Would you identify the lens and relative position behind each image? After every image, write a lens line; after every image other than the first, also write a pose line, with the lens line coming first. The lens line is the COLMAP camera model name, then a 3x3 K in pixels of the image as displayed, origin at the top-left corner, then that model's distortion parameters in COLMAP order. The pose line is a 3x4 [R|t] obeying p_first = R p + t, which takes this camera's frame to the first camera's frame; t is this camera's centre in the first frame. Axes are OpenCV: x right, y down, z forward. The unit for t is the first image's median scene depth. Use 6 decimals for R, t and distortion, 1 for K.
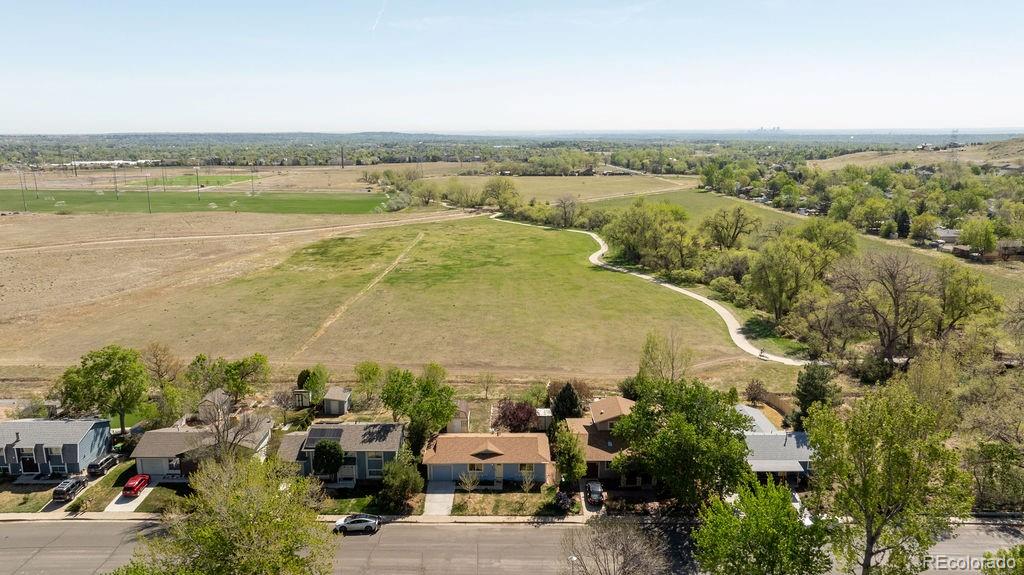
lens RADIAL K [[720.4, 0, 510.6], [0, 720.4, 286.3], [0, 0, 1]] dist [-0.040259, 0.044459]
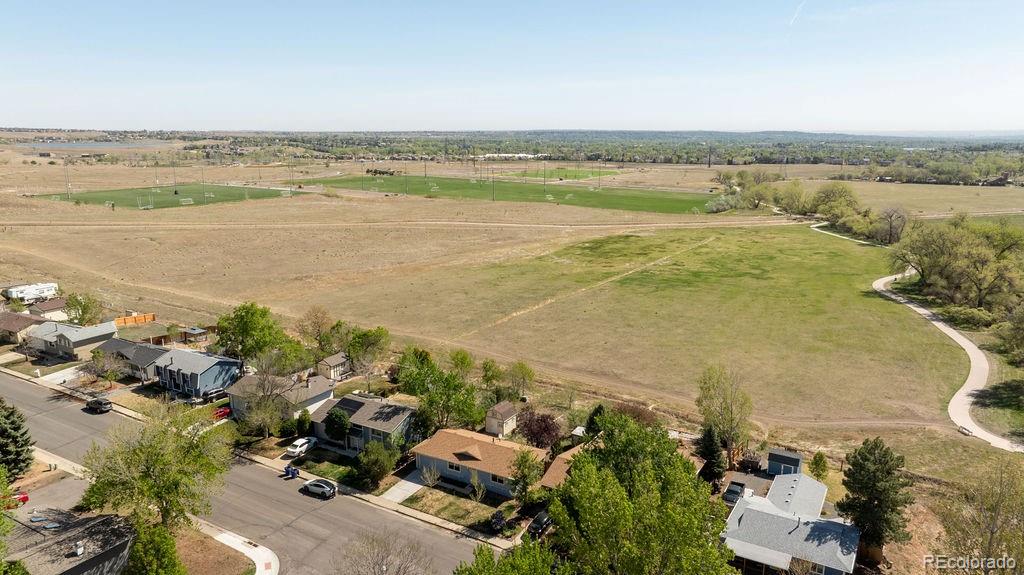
lens RADIAL K [[720.4, 0, 510.6], [0, 720.4, 286.3], [0, 0, 1]] dist [-0.040259, 0.044459]
pose [[0.857770, 0.112482, -0.501575, 0.166581], [-0.111396, 0.993253, 0.032240, -0.012830], [0.501818, 0.028219, 0.864513, 0.057230]]
